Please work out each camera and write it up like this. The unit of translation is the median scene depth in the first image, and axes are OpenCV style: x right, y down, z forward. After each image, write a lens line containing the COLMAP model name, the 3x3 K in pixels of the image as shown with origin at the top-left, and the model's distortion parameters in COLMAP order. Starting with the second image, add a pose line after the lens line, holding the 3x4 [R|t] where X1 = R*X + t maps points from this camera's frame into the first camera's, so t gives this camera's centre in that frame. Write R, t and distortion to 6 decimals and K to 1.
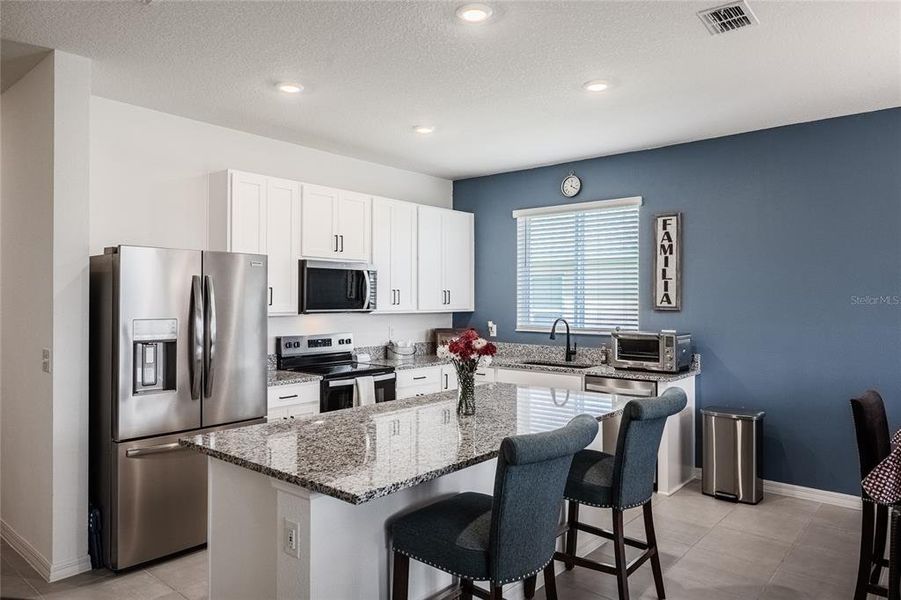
lens RADIAL K [[593.1, 0, 452.9], [0, 593.1, 302.0], [0, 0, 1]] dist [-0.007035, 0.001666]
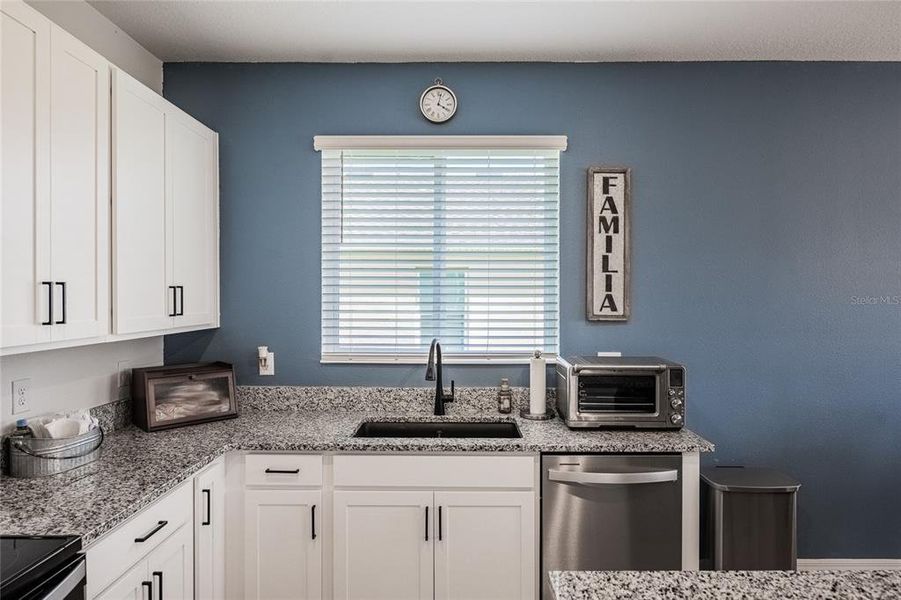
lens RADIAL K [[521.1, 0, 457.4], [0, 521.1, 300.2], [0, 0, 1]] dist [-0.003674, -0.001644]
pose [[0.766583, -0.005879, 0.642118, -0.118240], [0.003002, 0.999980, 0.005571, -0.011770], [-0.642138, -0.002343, 0.766585, 0.668440]]
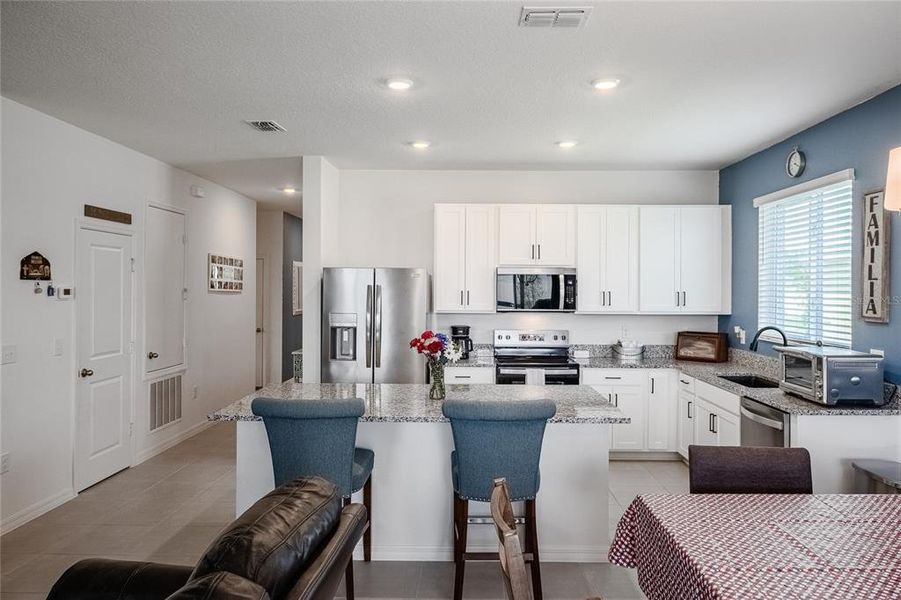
lens RADIAL K [[603.7, 0, 465.4], [0, 603.7, 289.1], [0, 0, 1]] dist [0.017661, 0.004278]
pose [[0.640752, 0.001056, -0.767747, 0.604745], [-0.006928, 0.999966, -0.004407, -0.019783], [0.767717, 0.008143, 0.640738, 0.137268]]
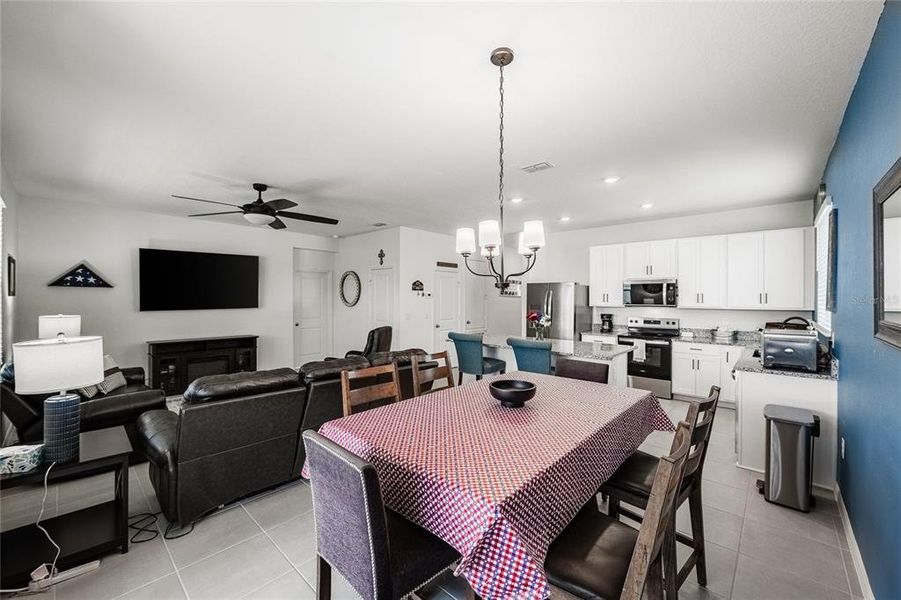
lens RADIAL K [[361.4, 0, 454.2], [0, 361.4, 298.0], [0, 0, 1]] dist [-0.008259, -0.000842]
pose [[-0.032755, 0.000451, -0.999463, 0.961173], [-0.006935, 0.999976, 0.000678, -0.005227], [0.999439, 0.006953, -0.032751, 0.398562]]
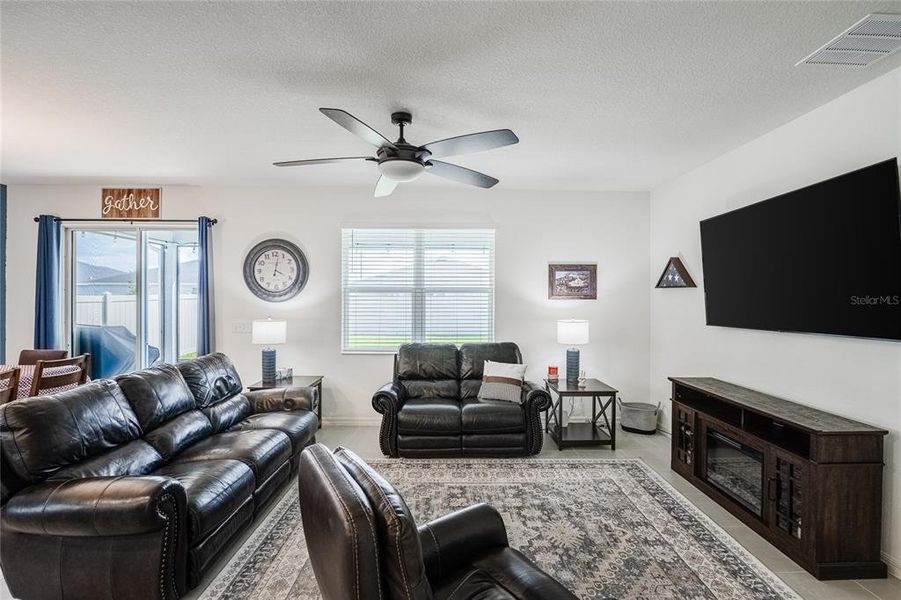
lens RADIAL K [[410.3, 0, 452.5], [0, 410.3, 295.5], [0, 0, 1]] dist [-0.010933, -0.000447]
pose [[-0.664820, -0.000736, 0.747003, -0.308964], [-0.003328, 0.999993, -0.001976, -0.008745], [-0.746996, -0.003800, -0.664817, 0.251914]]
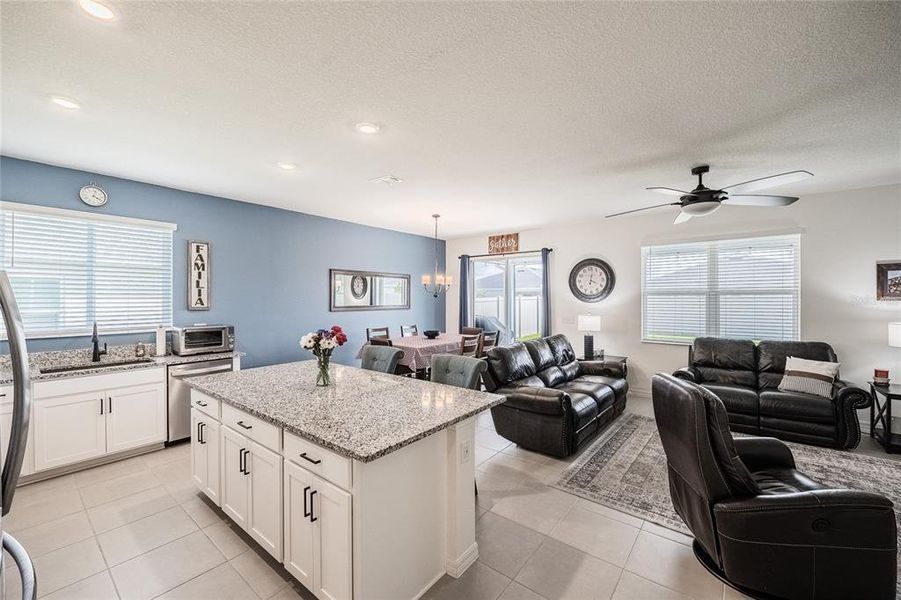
lens RADIAL K [[361.4, 0, 452.6], [0, 361.4, 298.7], [0, 0, 1]] dist [-0.008259, -0.000842]
pose [[-0.033575, -0.004194, 0.999427, -0.506588], [0.004240, 0.999982, 0.004339, -0.013746], [-0.999427, 0.004383, -0.033556, 0.422396]]
